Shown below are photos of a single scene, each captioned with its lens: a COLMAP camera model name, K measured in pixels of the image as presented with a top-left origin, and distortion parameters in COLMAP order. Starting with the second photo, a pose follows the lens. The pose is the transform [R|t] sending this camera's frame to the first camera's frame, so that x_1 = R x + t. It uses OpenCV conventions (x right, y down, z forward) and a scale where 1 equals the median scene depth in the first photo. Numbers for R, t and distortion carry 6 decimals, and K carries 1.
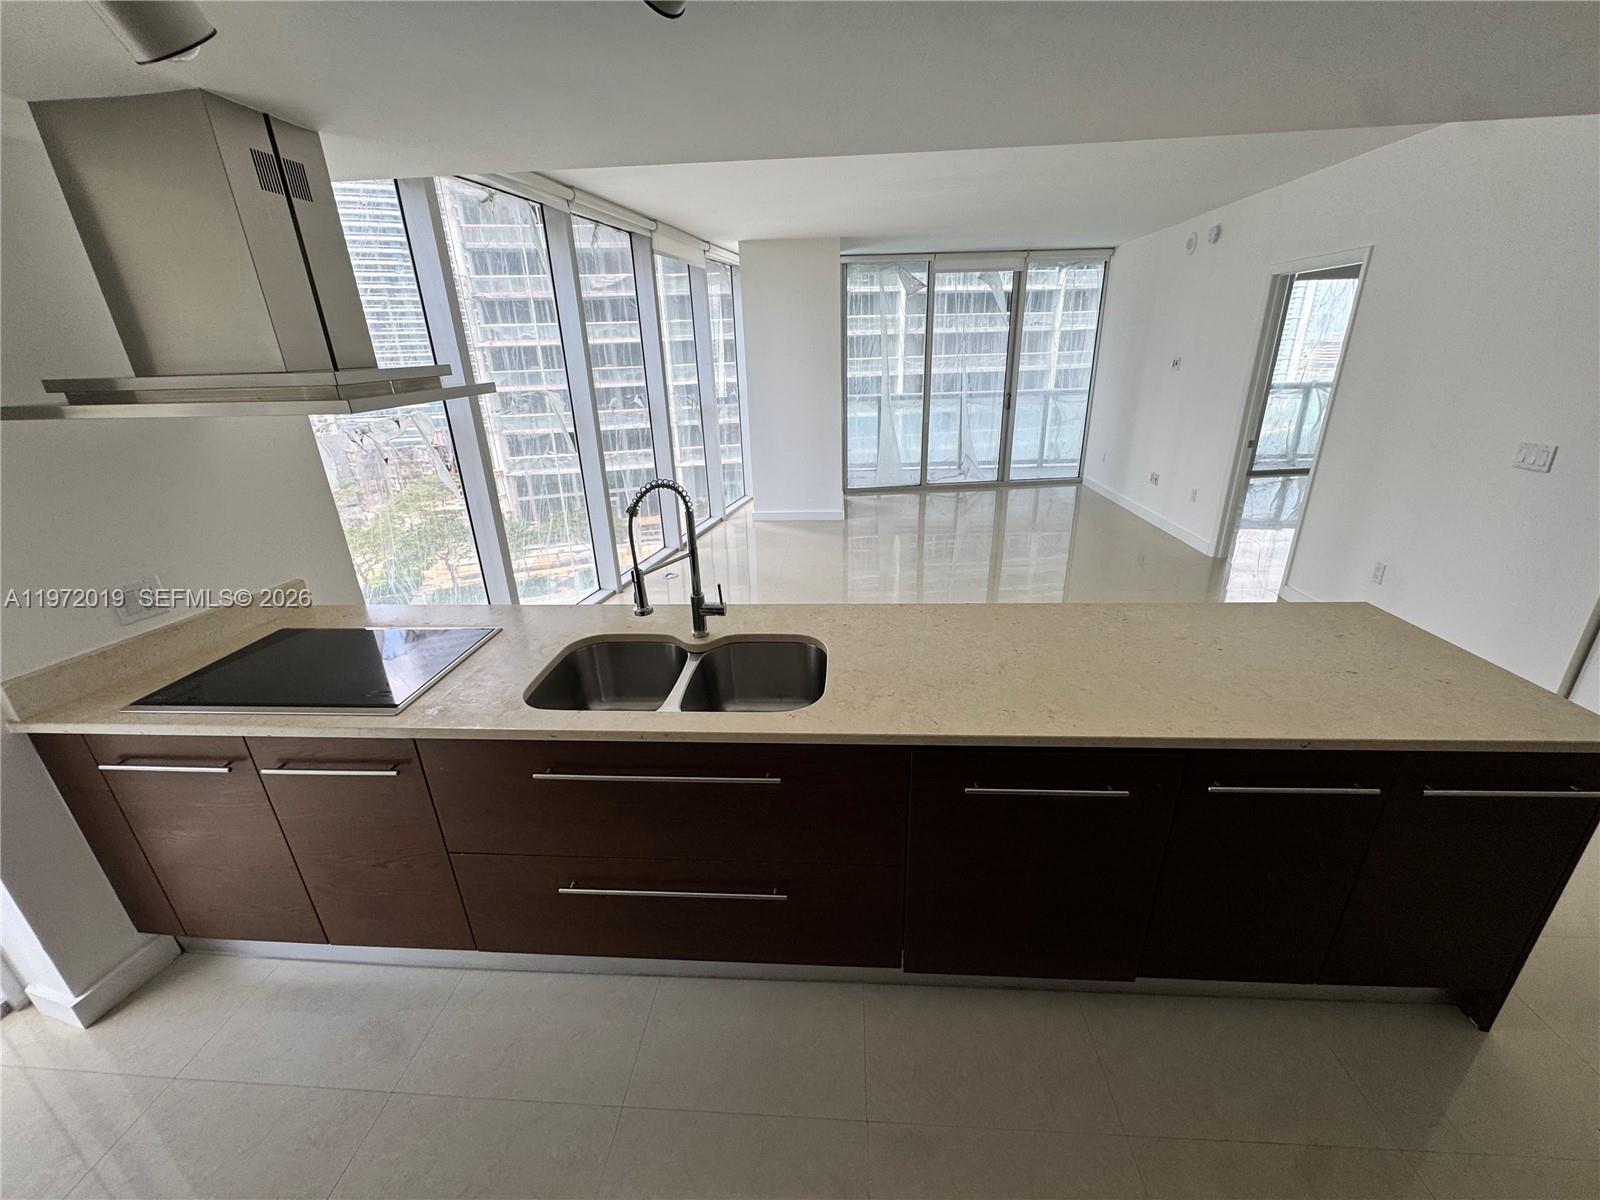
lens RADIAL K [[637.8, 0, 799.2], [0, 637.8, 600.0], [0, 0, 1]] dist [-0.002682, 0.000039]
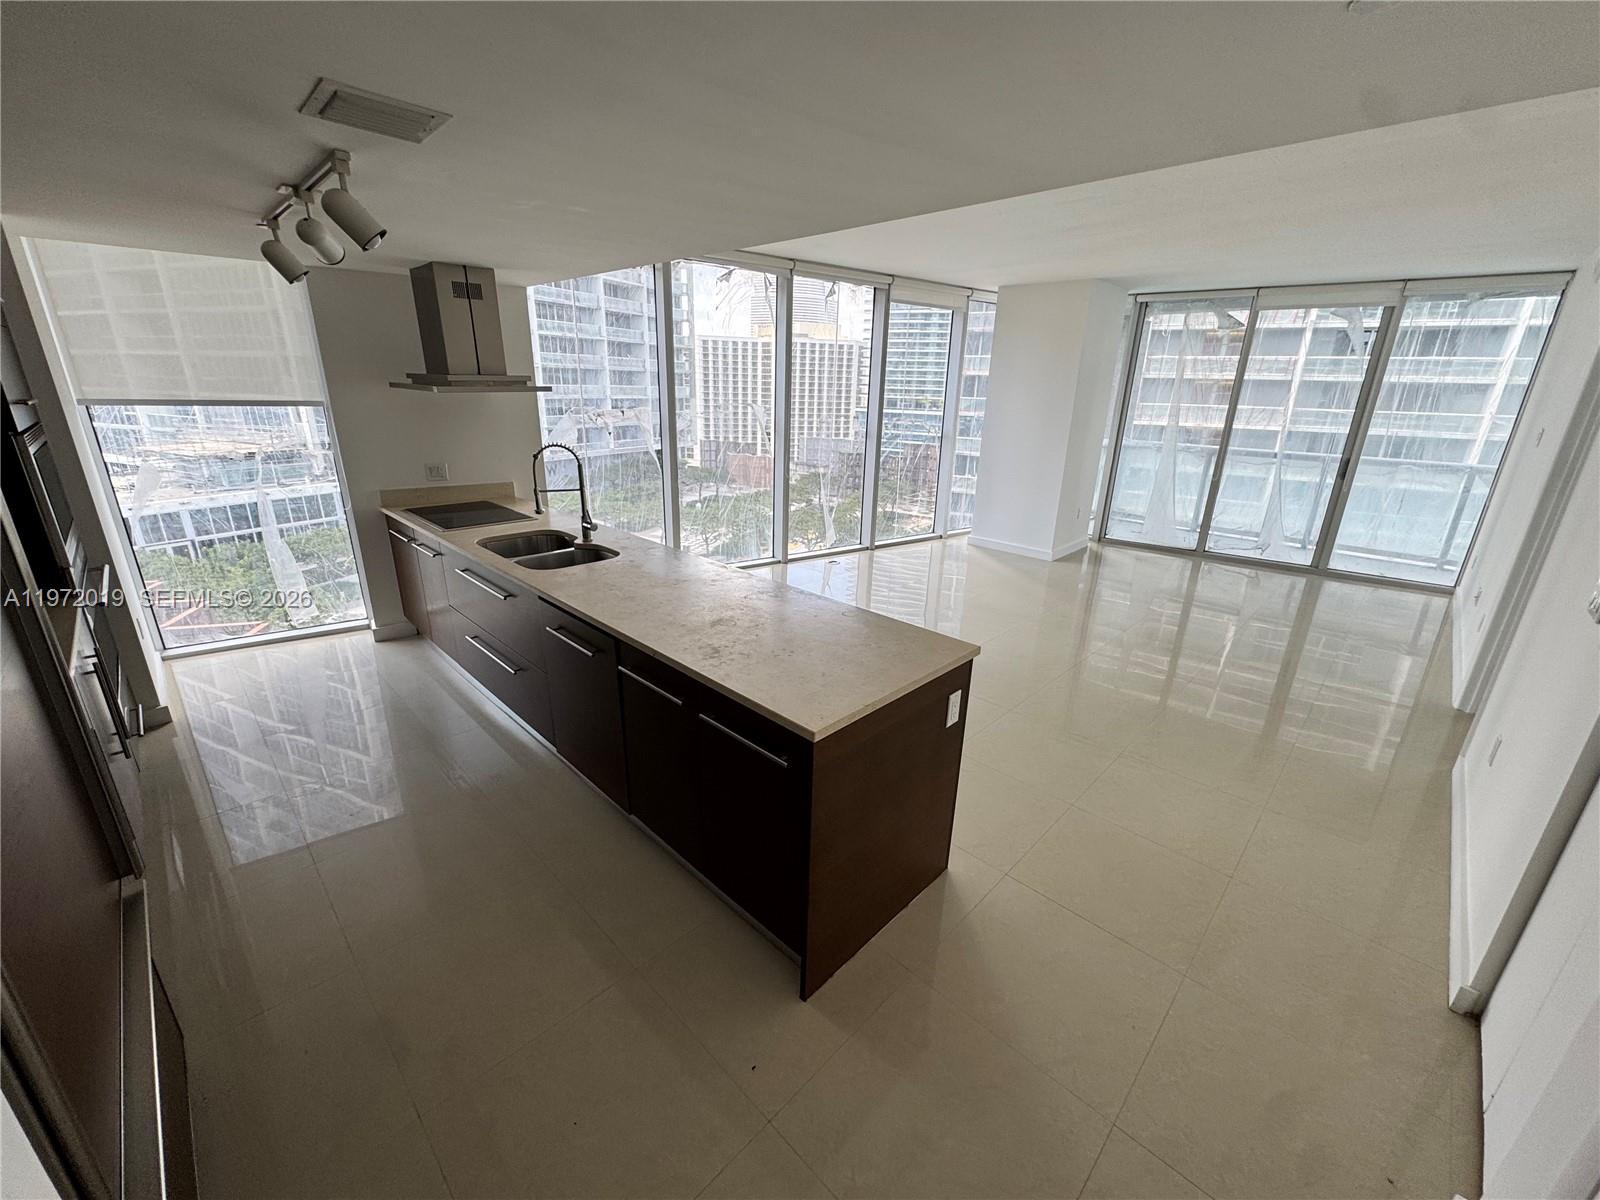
lens RADIAL K [[637.8, 0, 799.2], [0, 637.8, 600.0], [0, 0, 1]] dist [-0.002682, 0.000039]
pose [[0.757718, 0.255659, -0.600418, 0.319956], [-0.281572, 0.958096, 0.052620, -0.009961], [0.588711, 0.129190, 0.797953, 0.002766]]
